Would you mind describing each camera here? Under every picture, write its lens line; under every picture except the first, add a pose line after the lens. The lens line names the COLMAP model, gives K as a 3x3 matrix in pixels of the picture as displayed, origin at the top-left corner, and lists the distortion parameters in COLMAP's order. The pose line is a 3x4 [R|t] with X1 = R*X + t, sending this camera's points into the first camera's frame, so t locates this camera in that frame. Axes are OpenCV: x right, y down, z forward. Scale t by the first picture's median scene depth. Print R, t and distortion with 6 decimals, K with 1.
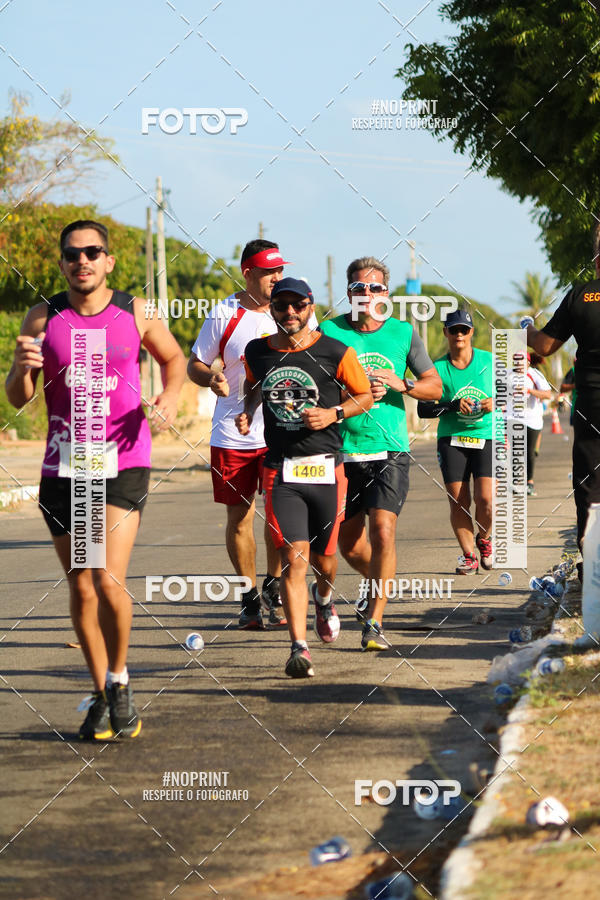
lens RADIAL K [[5509.6, 0, 90.5], [0, 5509.6, 450.9], [0, 0, 1]] dist [0.930318, -1.344310]
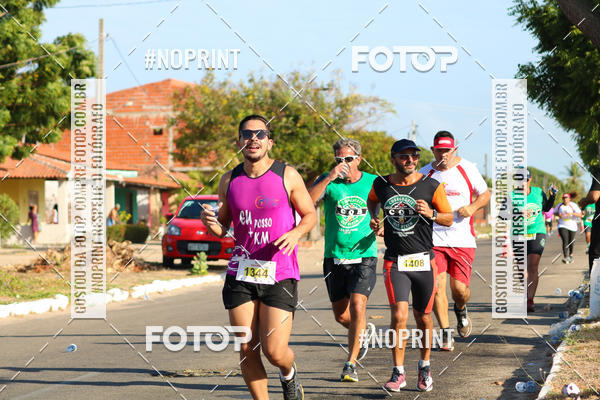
lens RADIAL K [[3238.6, 0, 300.0], [0, 3238.6, 200.9], [0, 0, 1]] dist [0.232174, 12.292243]
pose [[0.999051, 0.008466, -0.042728, 0.023985], [-0.008523, 0.999963, -0.001153, -0.013024], [0.042717, 0.001516, 0.999086, -0.388805]]
